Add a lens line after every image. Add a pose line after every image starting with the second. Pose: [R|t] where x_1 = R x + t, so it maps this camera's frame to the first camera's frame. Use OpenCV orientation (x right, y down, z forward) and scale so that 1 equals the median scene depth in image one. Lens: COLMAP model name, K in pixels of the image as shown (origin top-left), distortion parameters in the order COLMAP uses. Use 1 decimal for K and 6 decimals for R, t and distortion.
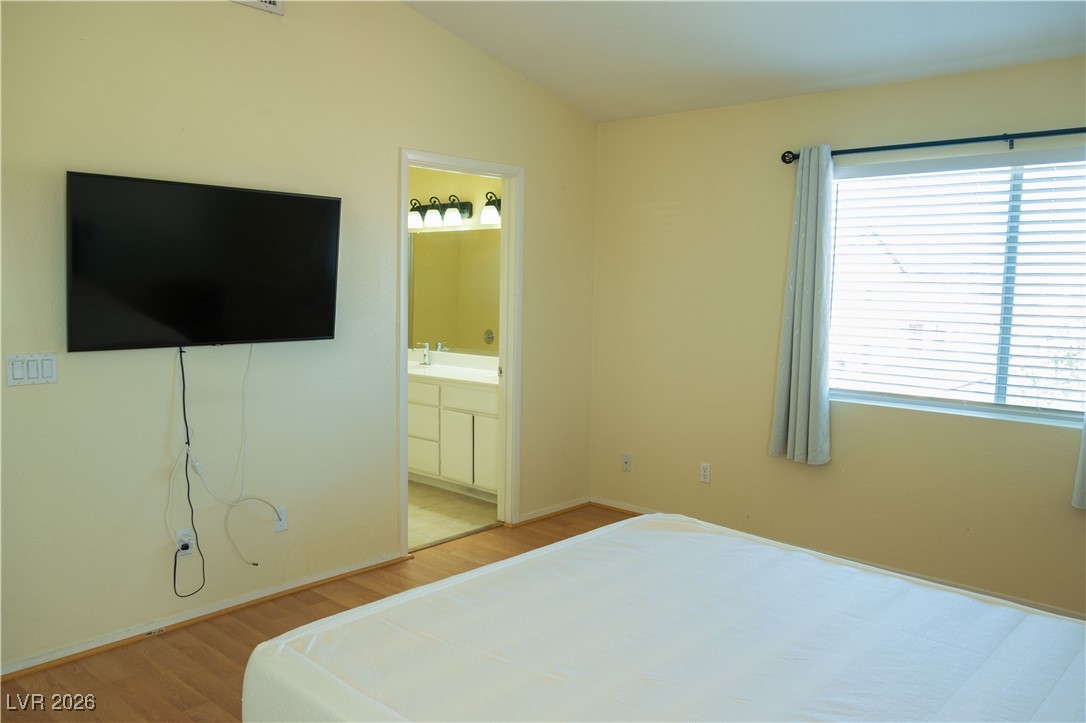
lens RADIAL K [[840.4, 0, 542.7], [0, 840.4, 360.4], [0, 0, 1]] dist [0.021121, -0.002646]
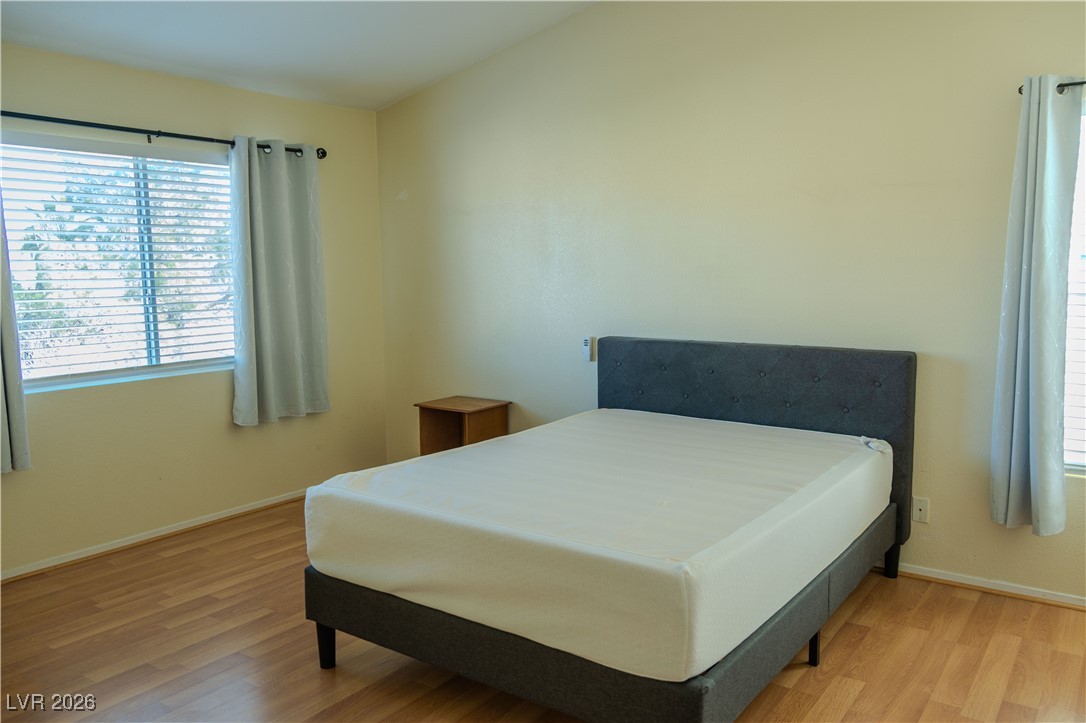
lens RADIAL K [[840.4, 0, 542.7], [0, 840.4, 362.8], [0, 0, 1]] dist [0.021121, -0.002646]
pose [[-0.115590, -0.135751, 0.983977, -0.656937], [0.102940, 0.983646, 0.147798, -0.067364], [-0.987948, 0.118375, -0.099726, 0.598910]]
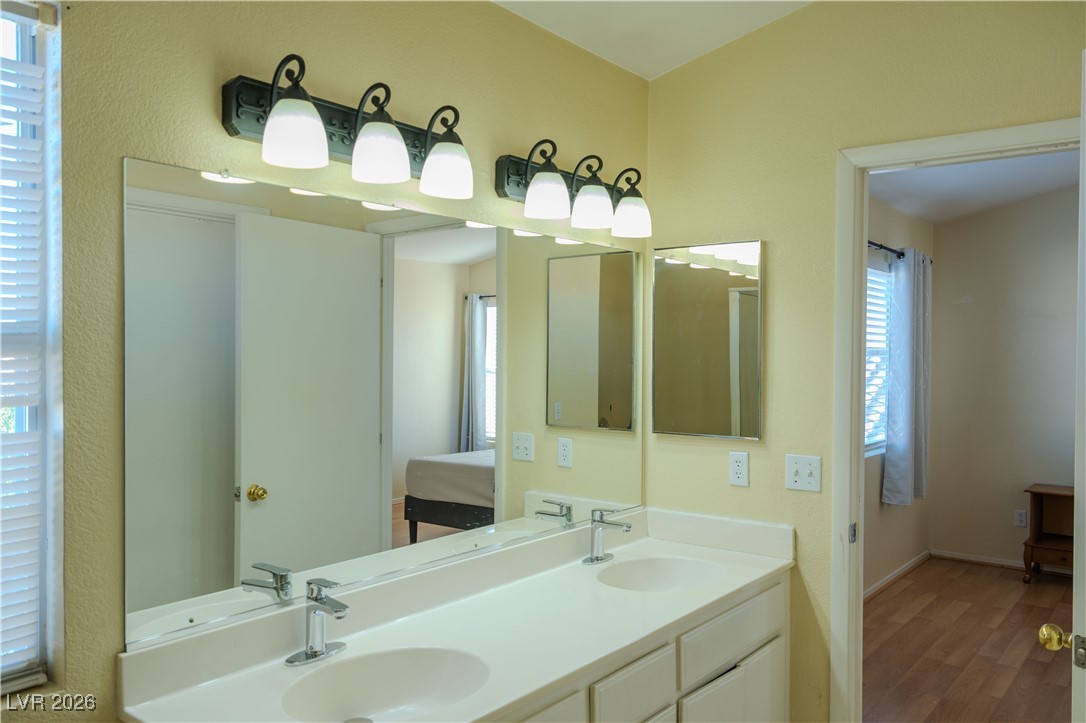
lens RADIAL K [[840.4, 0, 543.3], [0, 840.4, 359.0], [0, 0, 1]] dist [0.021121, -0.002646]
pose [[-0.075692, -0.025769, 0.996798, -0.706829], [0.088813, 0.995519, 0.032480, -0.161081], [-0.993168, 0.090987, -0.073064, 1.491501]]
